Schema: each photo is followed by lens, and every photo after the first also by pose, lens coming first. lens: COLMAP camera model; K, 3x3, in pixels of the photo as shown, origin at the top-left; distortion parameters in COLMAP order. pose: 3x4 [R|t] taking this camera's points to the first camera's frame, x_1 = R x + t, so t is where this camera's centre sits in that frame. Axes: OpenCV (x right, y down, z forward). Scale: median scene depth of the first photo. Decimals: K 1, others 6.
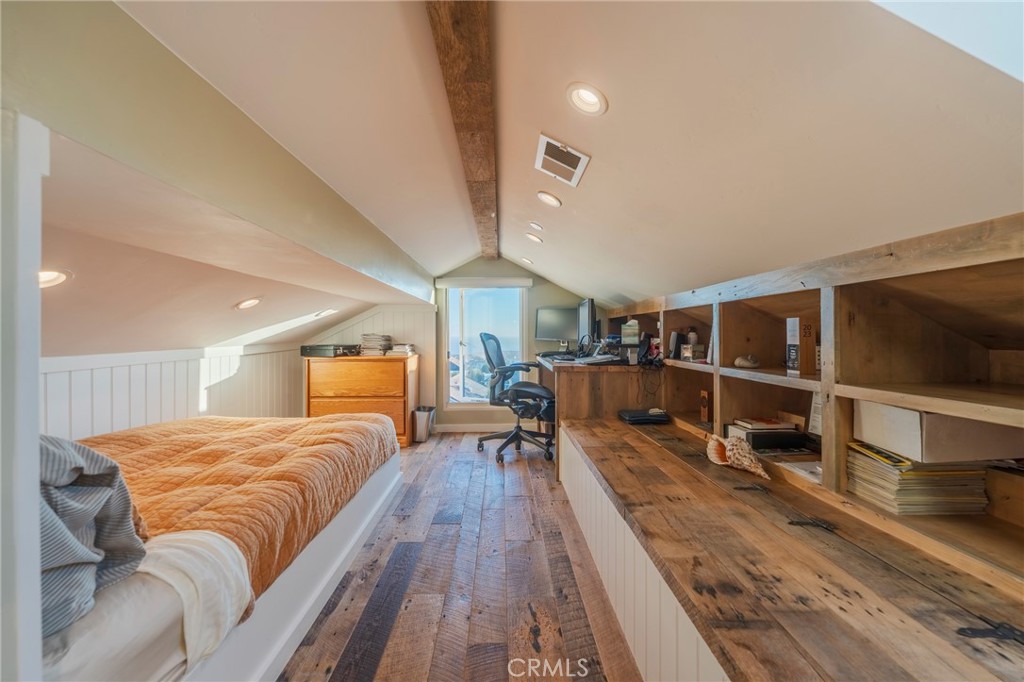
lens RADIAL K [[411.0, 0, 511.5], [0, 411.0, 337.8], [0, 0, 1]] dist [-0.001010, -0.000485]
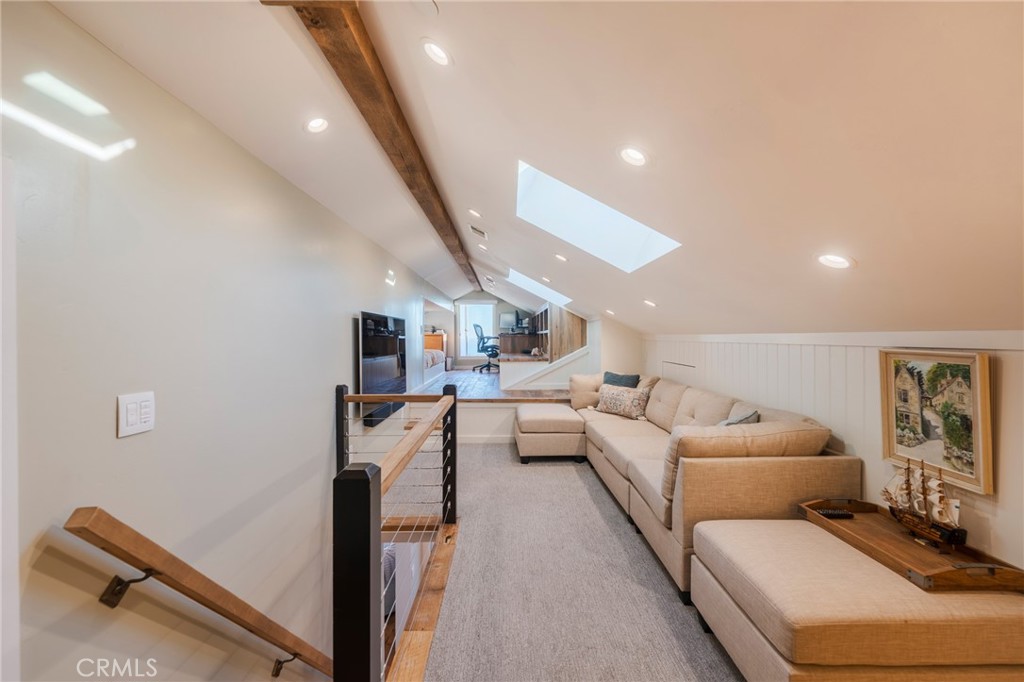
lens RADIAL K [[411.0, 0, 509.8], [0, 411.0, 338.1], [0, 0, 1]] dist [-0.001010, -0.000485]
pose [[0.999973, -0.000542, -0.007393, 0.145589], [0.000507, 0.999988, -0.004804, 0.077397], [0.007395, 0.004800, 0.999961, -1.330953]]
